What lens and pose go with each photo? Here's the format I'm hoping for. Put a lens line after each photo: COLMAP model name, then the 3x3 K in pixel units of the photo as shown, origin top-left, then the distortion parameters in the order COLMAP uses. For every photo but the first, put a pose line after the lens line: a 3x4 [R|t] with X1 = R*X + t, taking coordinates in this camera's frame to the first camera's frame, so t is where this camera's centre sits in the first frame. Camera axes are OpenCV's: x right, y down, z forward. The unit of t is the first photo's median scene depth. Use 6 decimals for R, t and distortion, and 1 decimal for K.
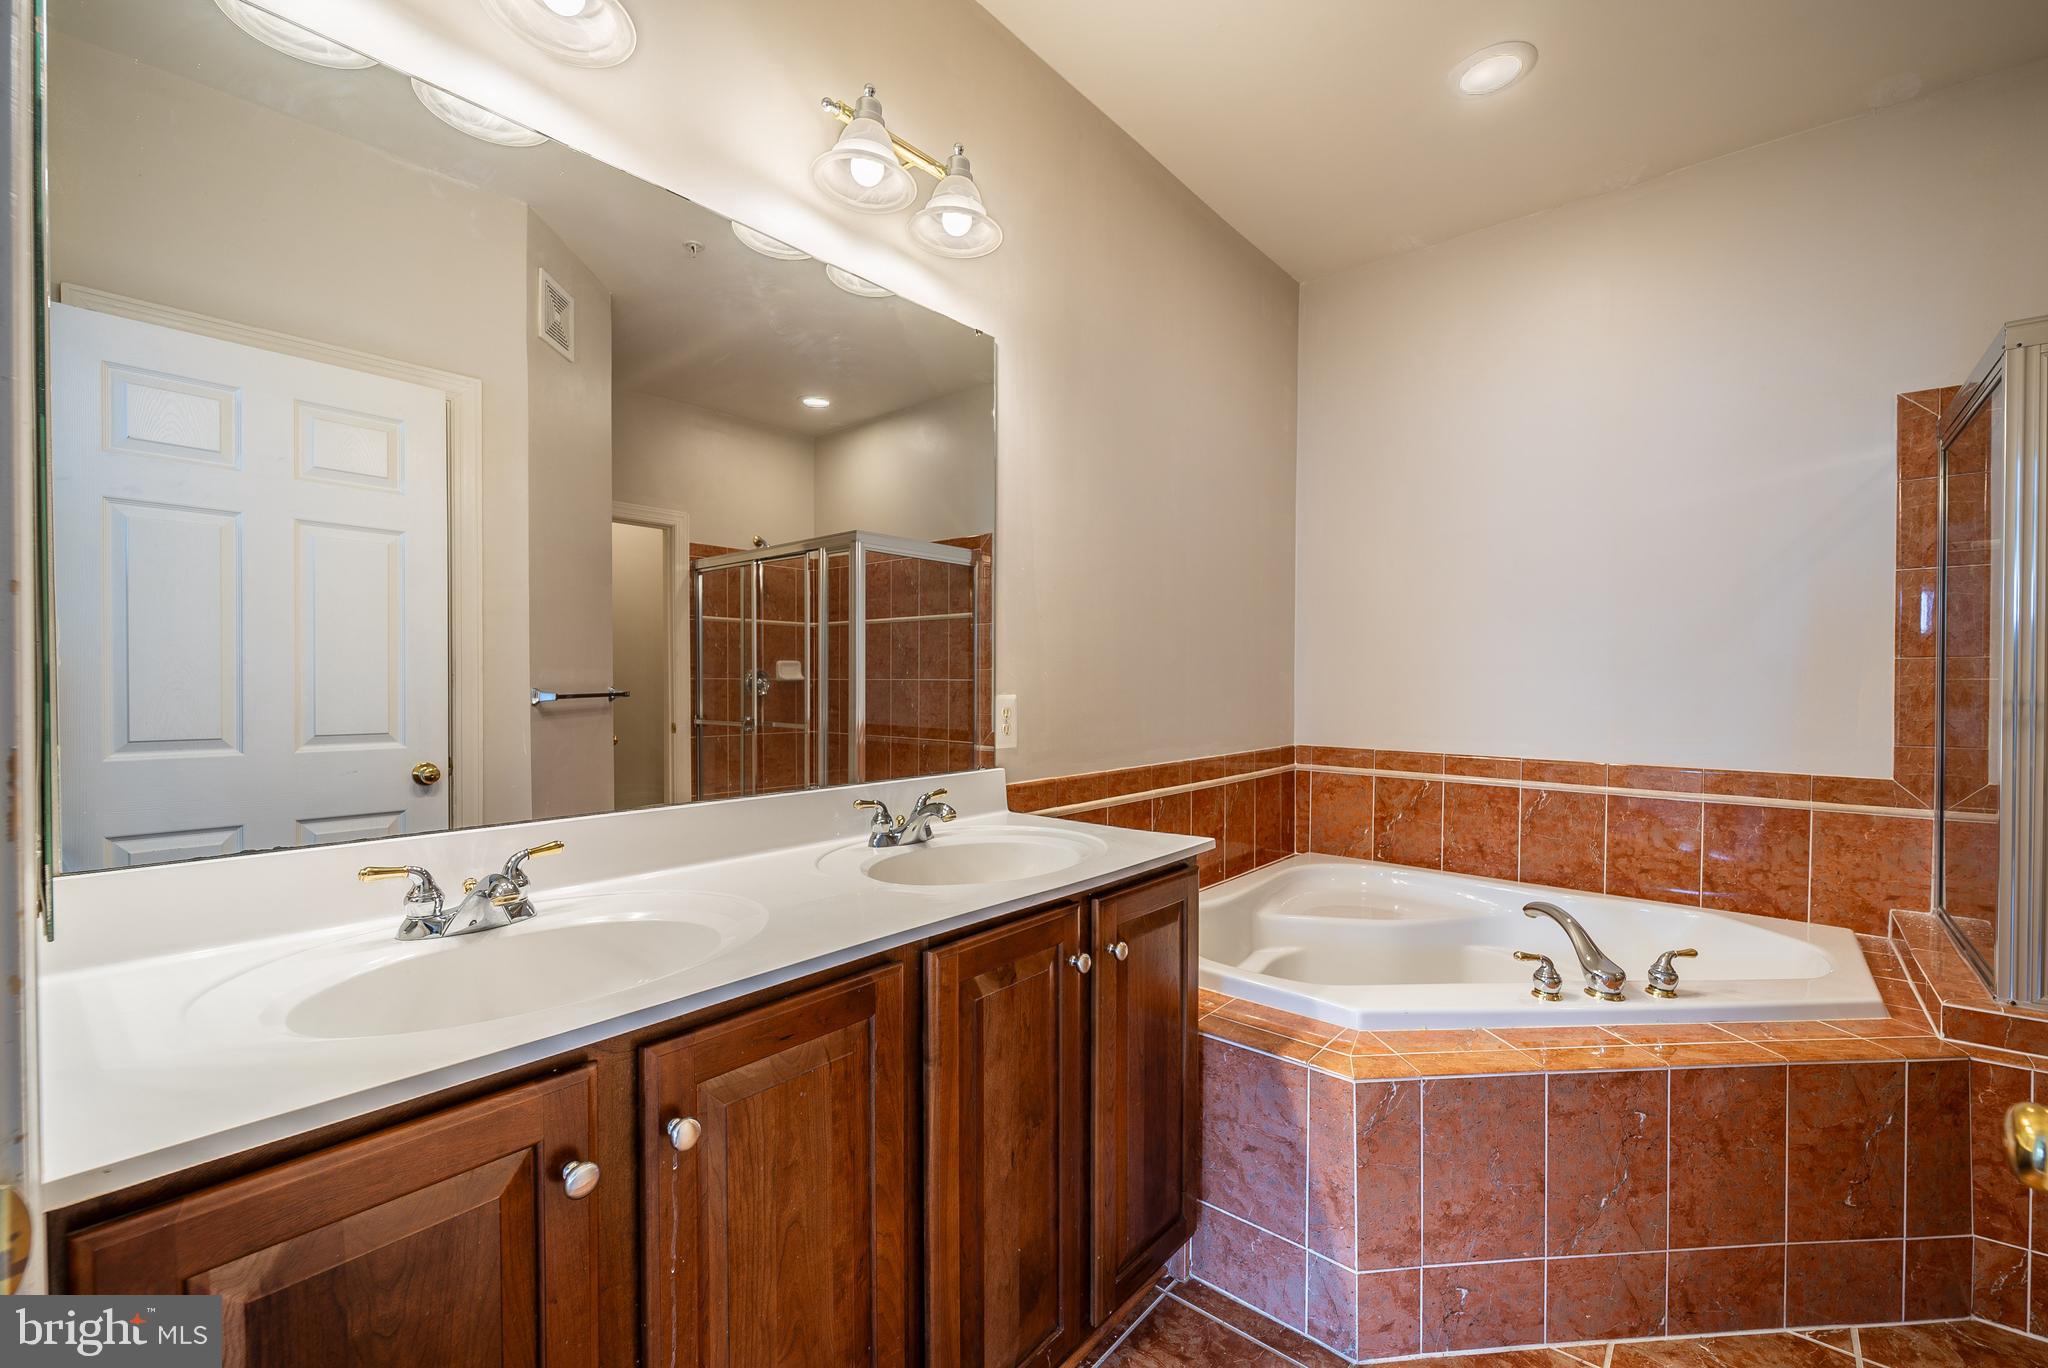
lens RADIAL K [[831.2, 0, 1021.5], [0, 831.2, 699.9], [0, 0, 1]] dist [0.001729, -0.002498]
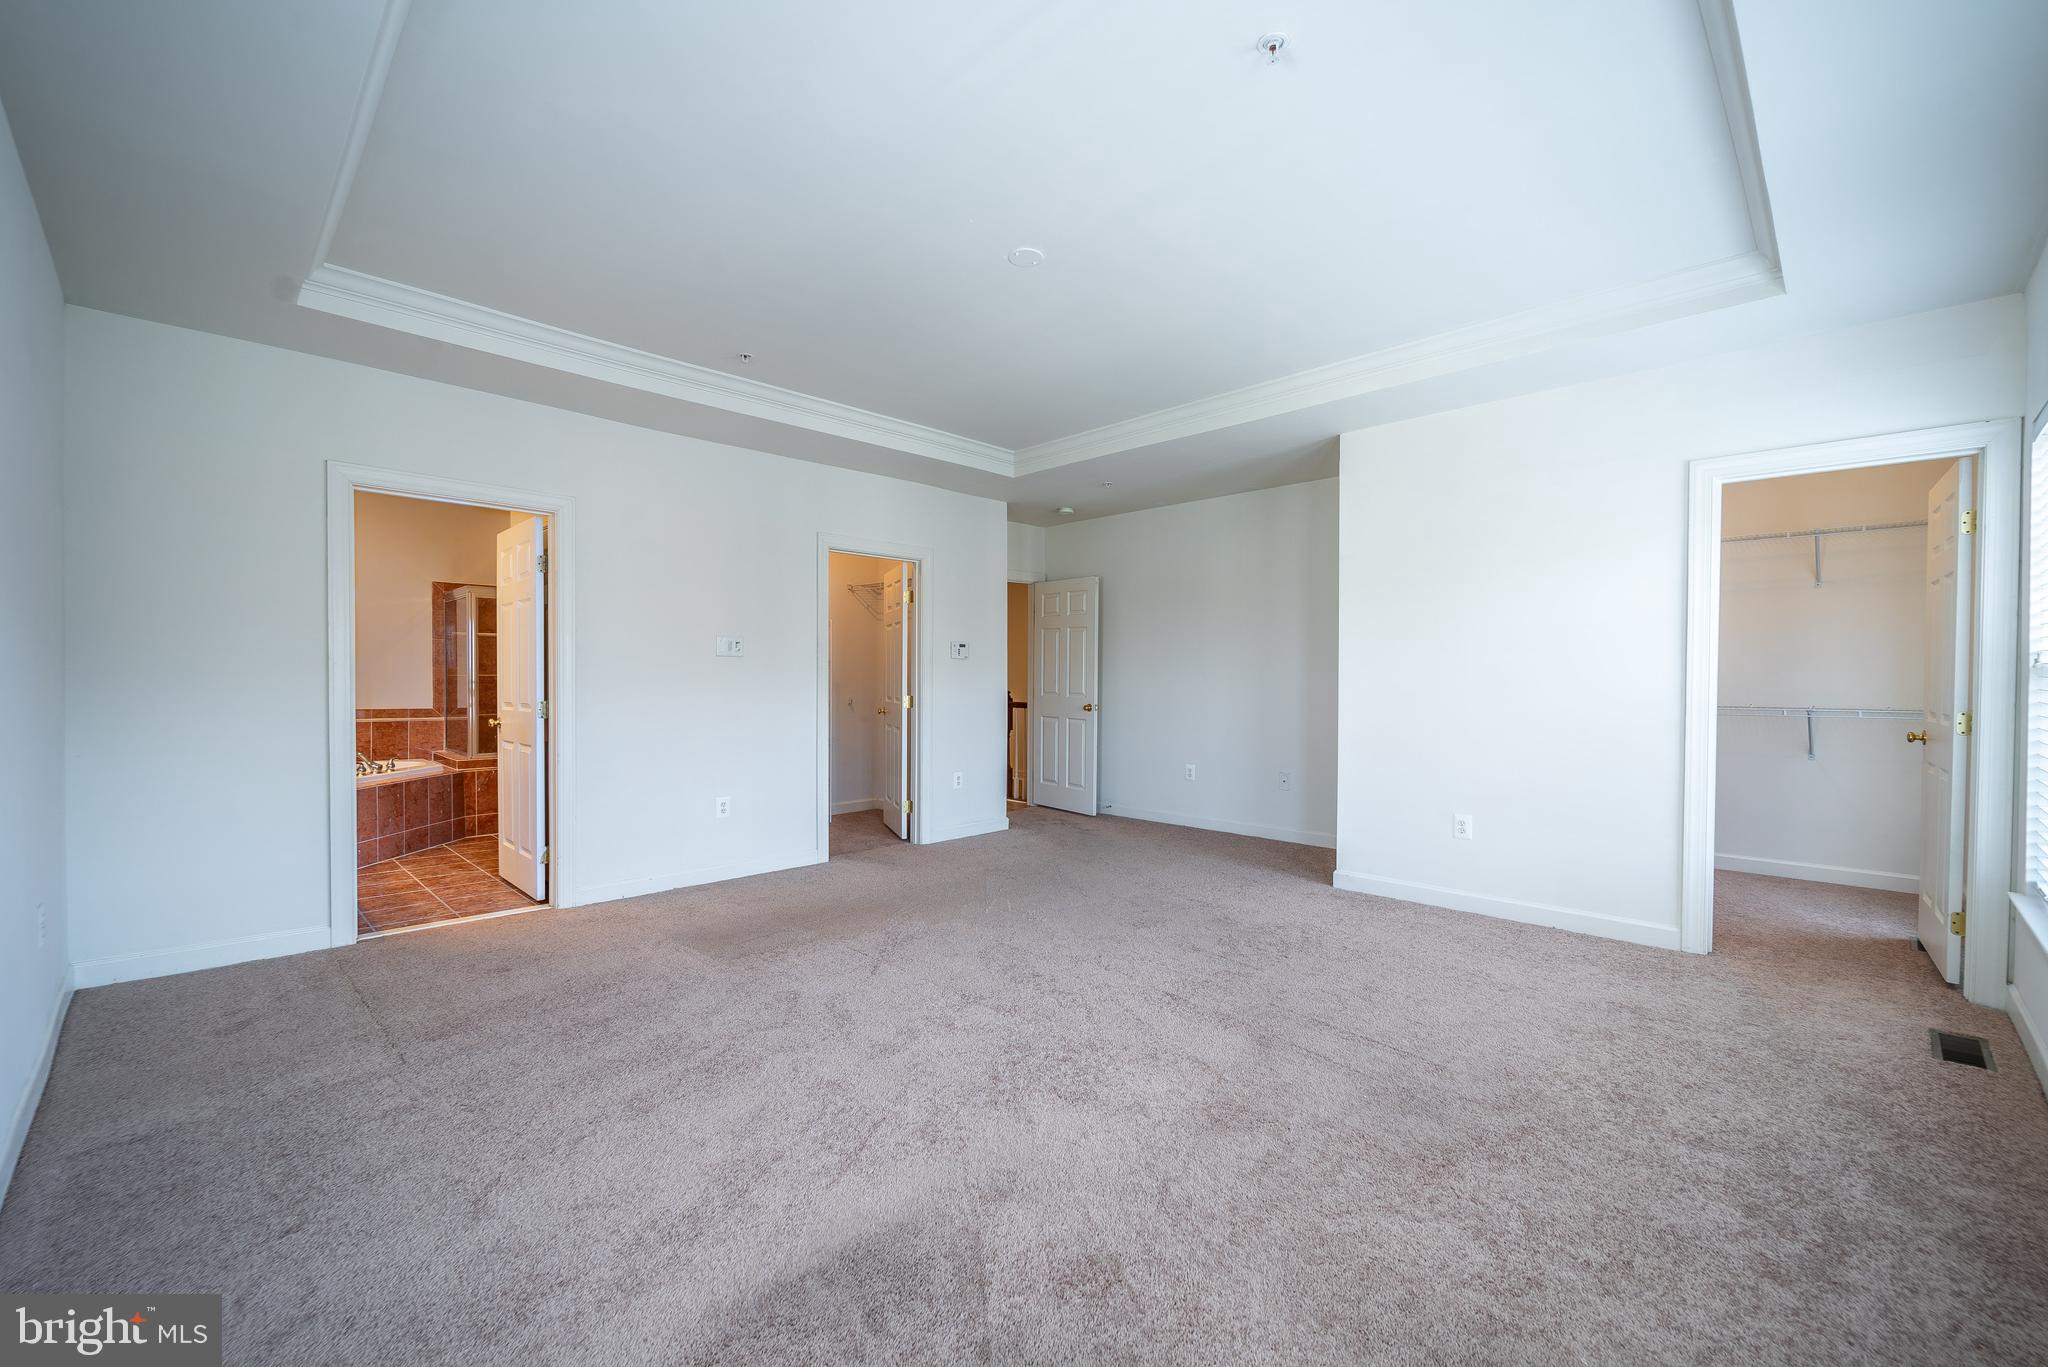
lens RADIAL K [[831.2, 0, 1030.3], [0, 831.2, 689.9], [0, 0, 1]] dist [0.001729, -0.002498]
pose [[0.054143, -0.015587, 0.998412, -1.846913], [0.006069, 0.999865, 0.015280, -0.004267], [-0.998515, 0.005232, 0.054231, -1.331290]]
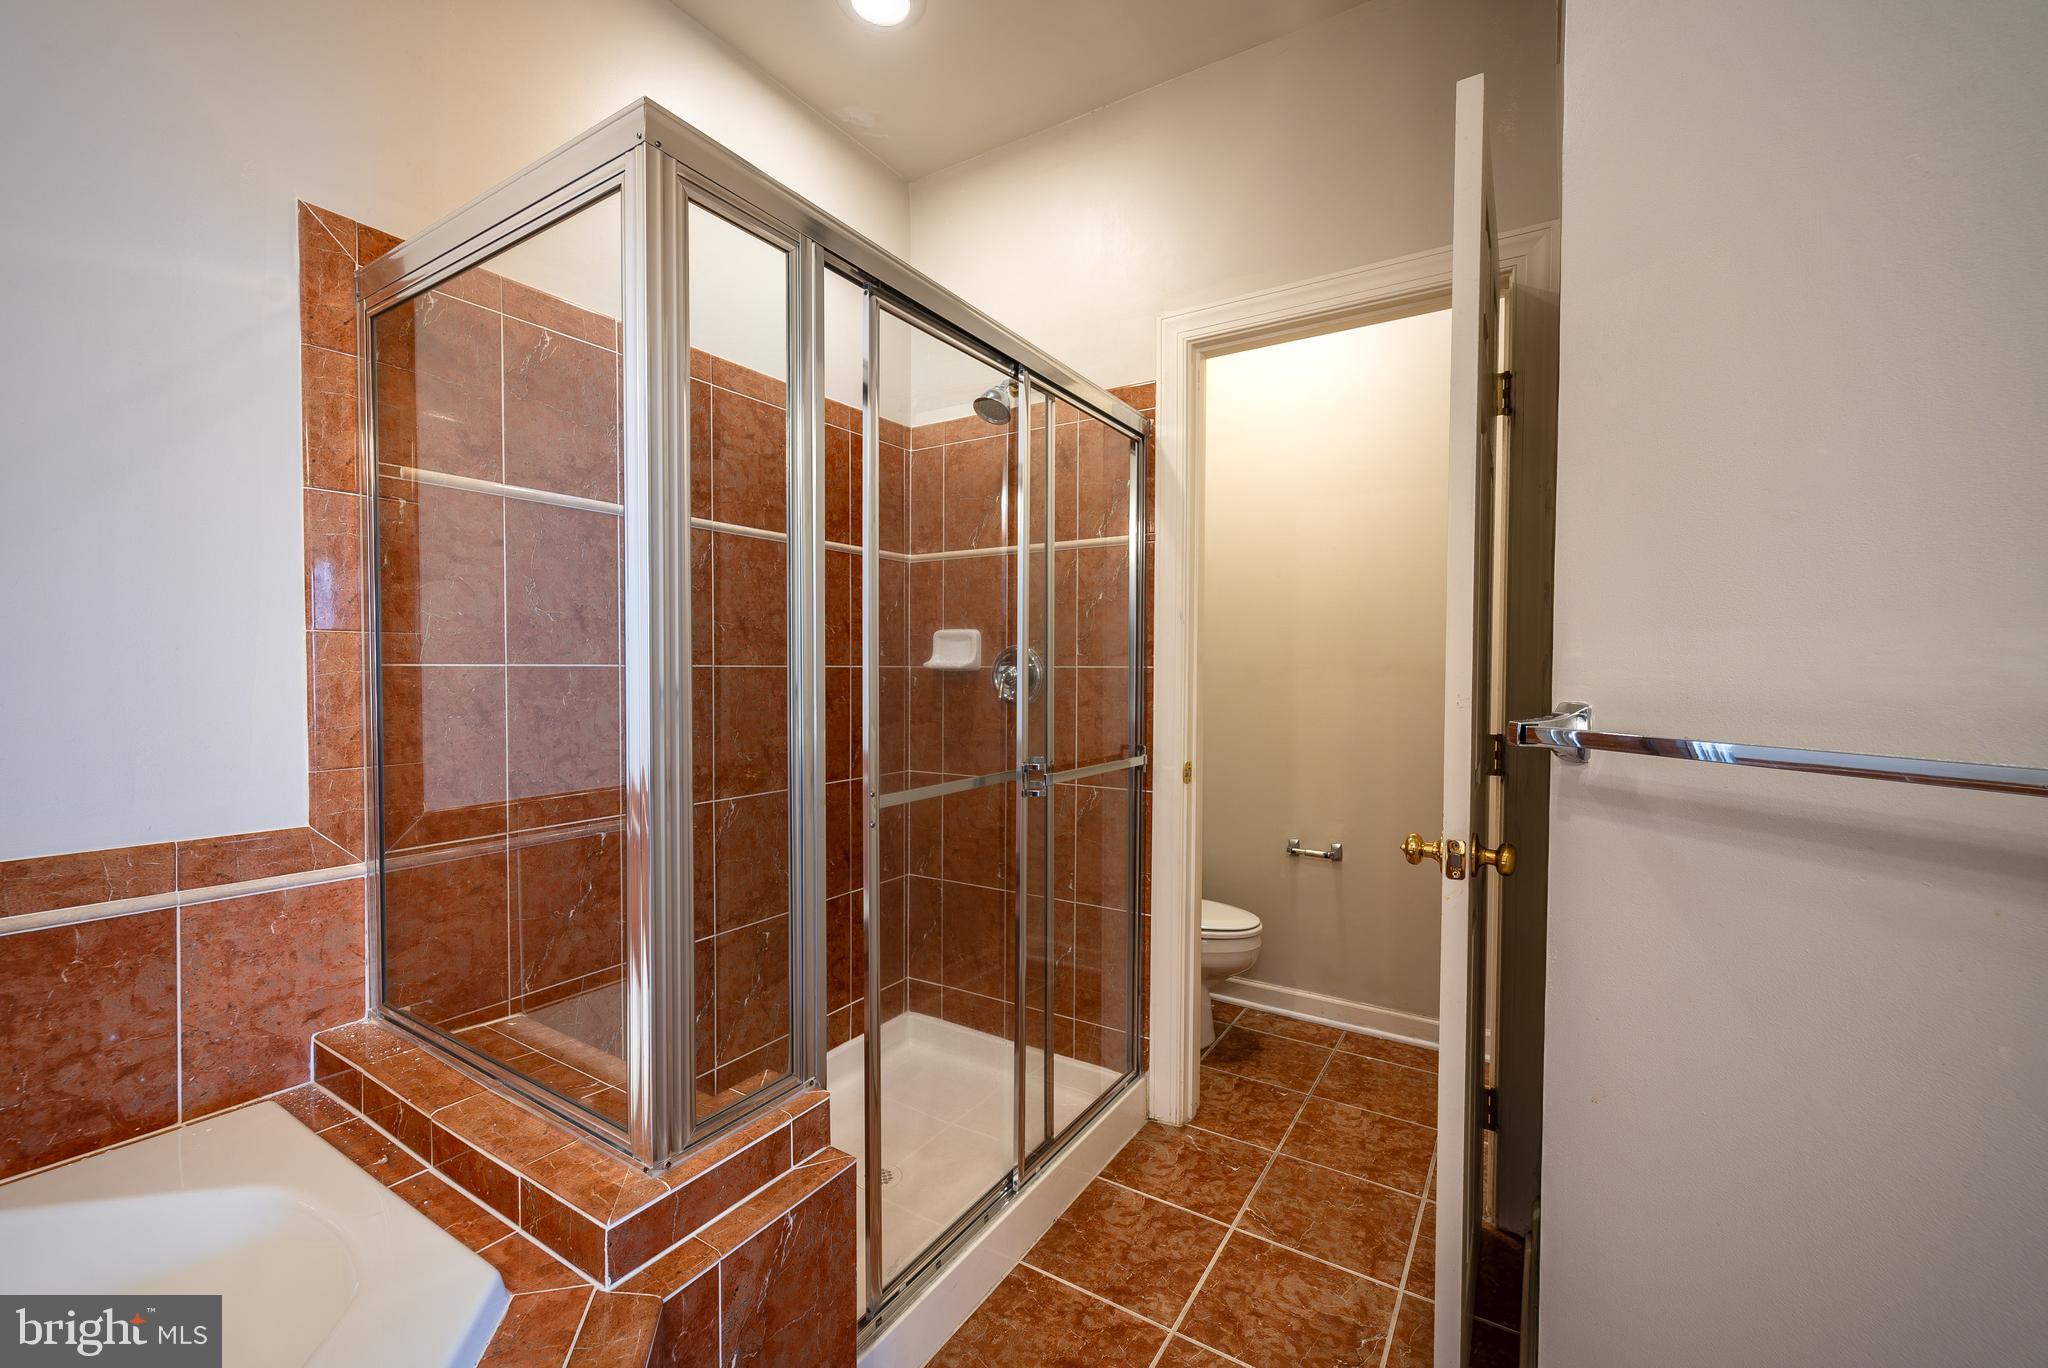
lens RADIAL K [[831.2, 0, 1019.1], [0, 831.2, 693.3], [0, 0, 1]] dist [0.001729, -0.002498]
pose [[-0.160086, -0.025918, 0.986763, 0.356484], [0.008443, 0.999583, 0.027624, -0.015862], [-0.987067, 0.012754, -0.159801, 0.575238]]
